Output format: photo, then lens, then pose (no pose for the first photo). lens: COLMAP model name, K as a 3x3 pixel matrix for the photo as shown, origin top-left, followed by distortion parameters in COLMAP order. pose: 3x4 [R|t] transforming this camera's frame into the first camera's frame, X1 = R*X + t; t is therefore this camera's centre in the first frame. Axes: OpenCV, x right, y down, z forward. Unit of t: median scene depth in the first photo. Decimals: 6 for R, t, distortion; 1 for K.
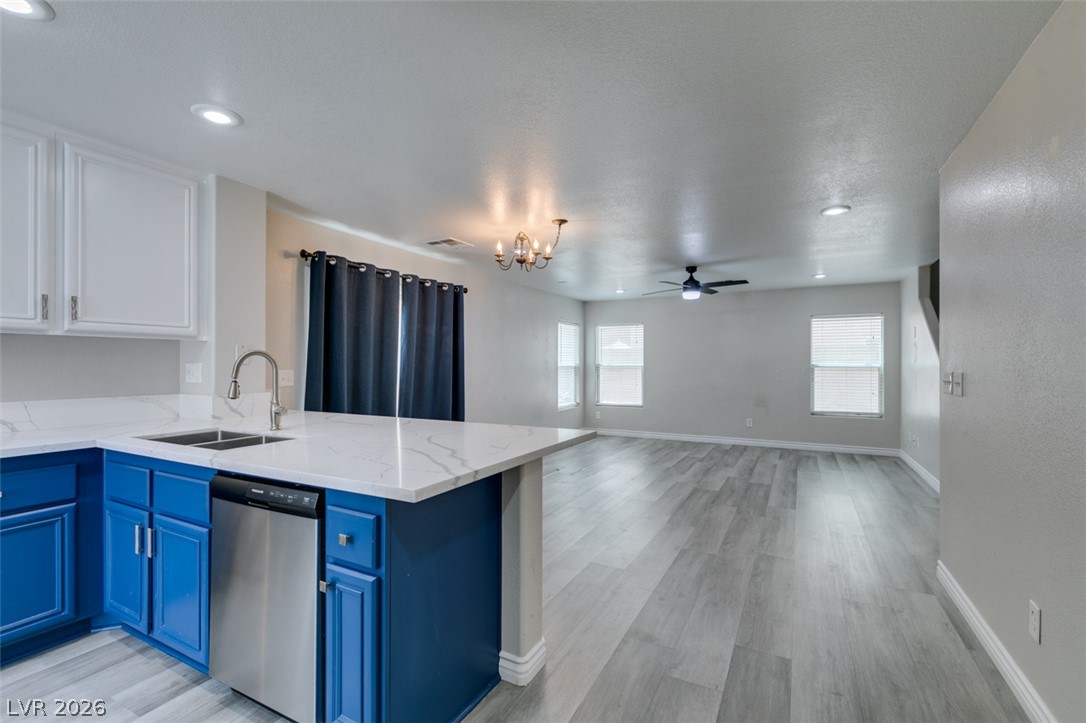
lens RADIAL K [[486.8, 0, 542.6], [0, 486.8, 362.8], [0, 0, 1]] dist [0.000076, -0.000483]
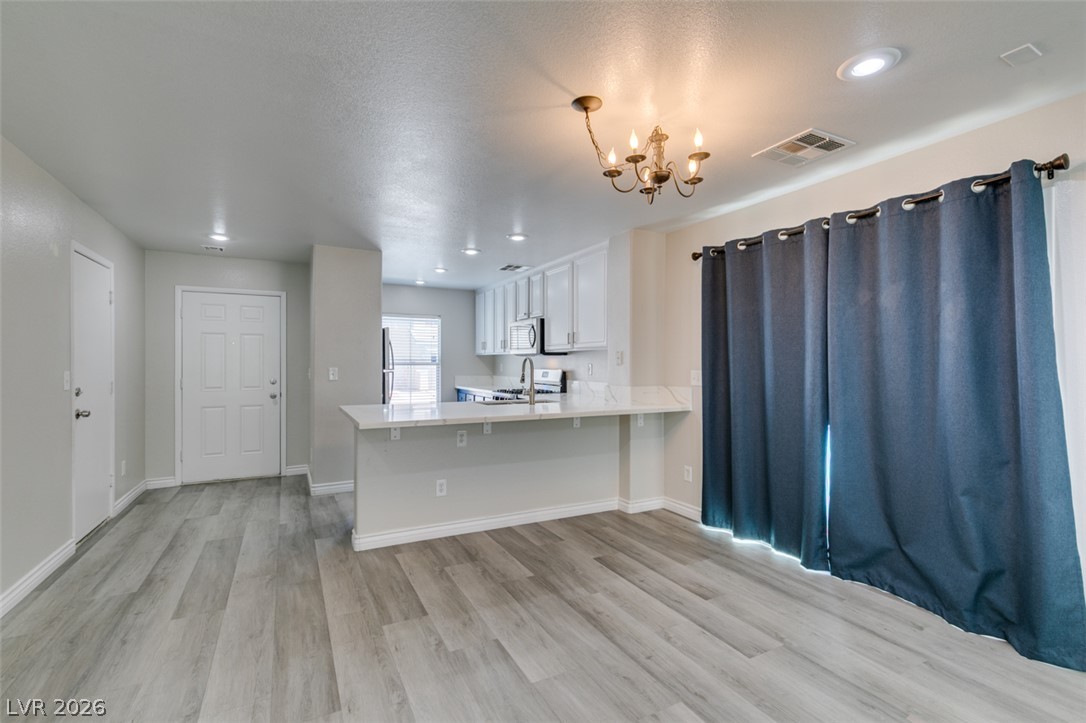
lens RADIAL K [[486.8, 0, 538.6], [0, 486.8, 362.6], [0, 0, 1]] dist [0.000076, -0.000483]
pose [[-0.568991, -0.002429, -0.822340, 0.351913], [0.000939, 0.999993, -0.003604, 0.001076], [0.822343, -0.002823, -0.568984, 0.865915]]
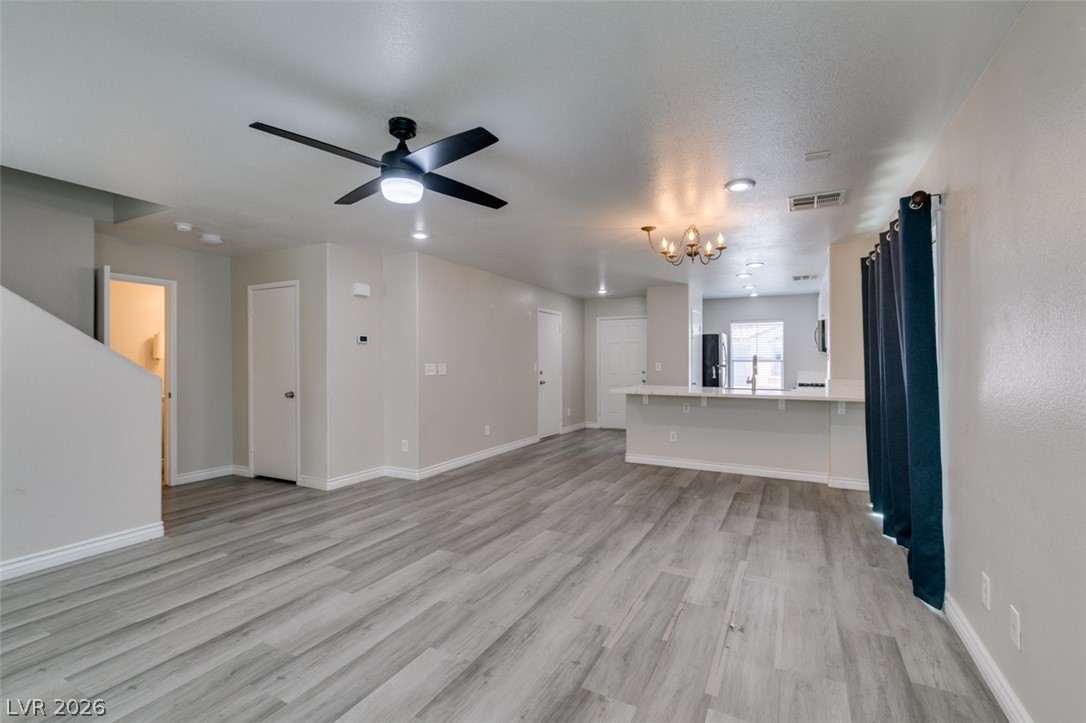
lens RADIAL K [[486.8, 0, 537.2], [0, 486.8, 356.7], [0, 0, 1]] dist [0.000076, -0.000483]
pose [[-0.999998, -0.000851, 0.001617, 0.192043], [-0.000870, 0.999934, -0.011471, 0.005062], [-0.001607, -0.011472, -0.999933, 1.422015]]
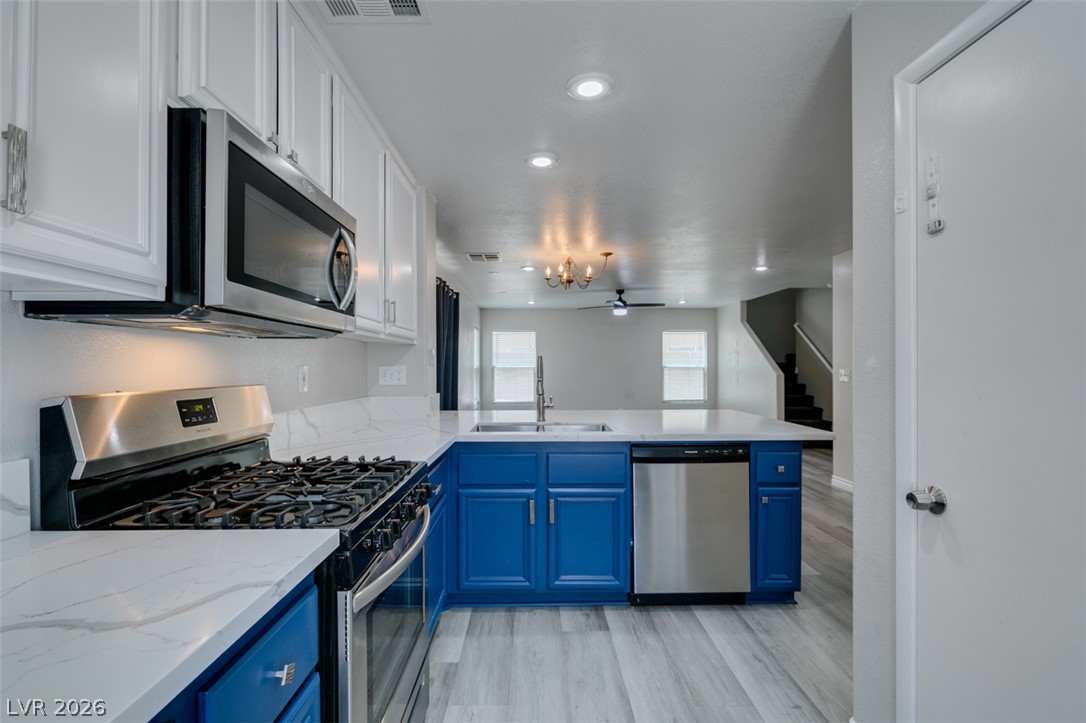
lens RADIAL K [[486.8, 0, 538.6], [0, 486.8, 366.8], [0, 0, 1]] dist [0.000076, -0.000483]
pose [[0.878252, -0.002581, 0.478192, -0.500039], [0.000506, 0.999990, 0.004467, -0.000379], [-0.478199, -0.003681, 0.878244, -0.022528]]
